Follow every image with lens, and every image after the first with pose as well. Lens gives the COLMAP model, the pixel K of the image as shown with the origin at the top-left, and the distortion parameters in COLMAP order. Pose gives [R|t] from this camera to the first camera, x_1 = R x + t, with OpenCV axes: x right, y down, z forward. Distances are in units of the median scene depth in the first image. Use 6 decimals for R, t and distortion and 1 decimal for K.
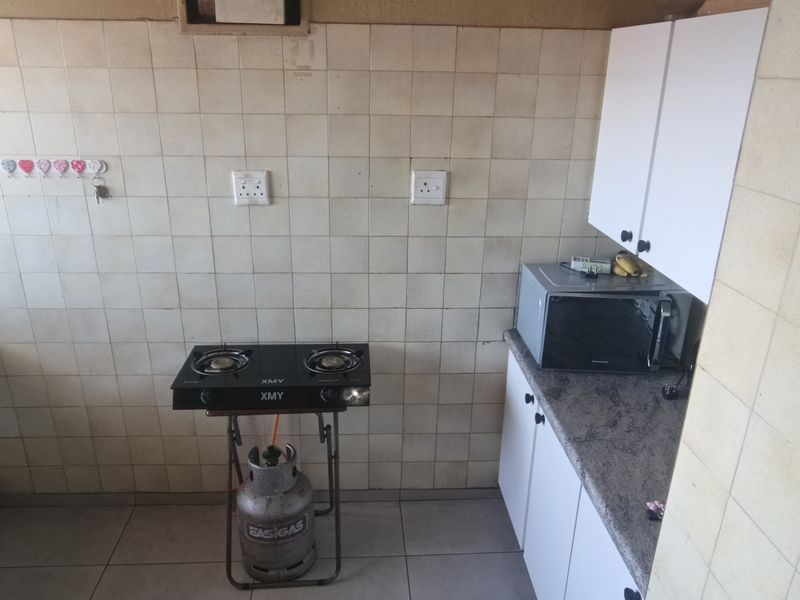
lens RADIAL K [[608.0, 0, 394.7], [0, 608.0, 302.8], [0, 0, 1]] dist [-0.045456, 0.025706]
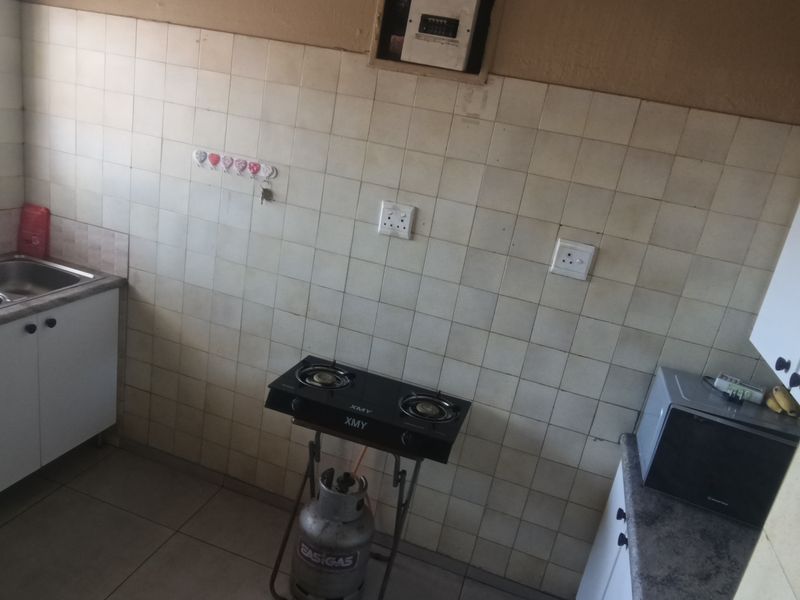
lens RADIAL K [[608.0, 0, 394.7], [0, 608.0, 302.8], [0, 0, 1]] dist [-0.045456, 0.025706]
pose [[0.922190, 0.245505, -0.298820, 0.100138], [-0.270673, 0.961605, -0.045290, -0.008405], [0.276228, 0.122648, 0.953234, 0.039891]]
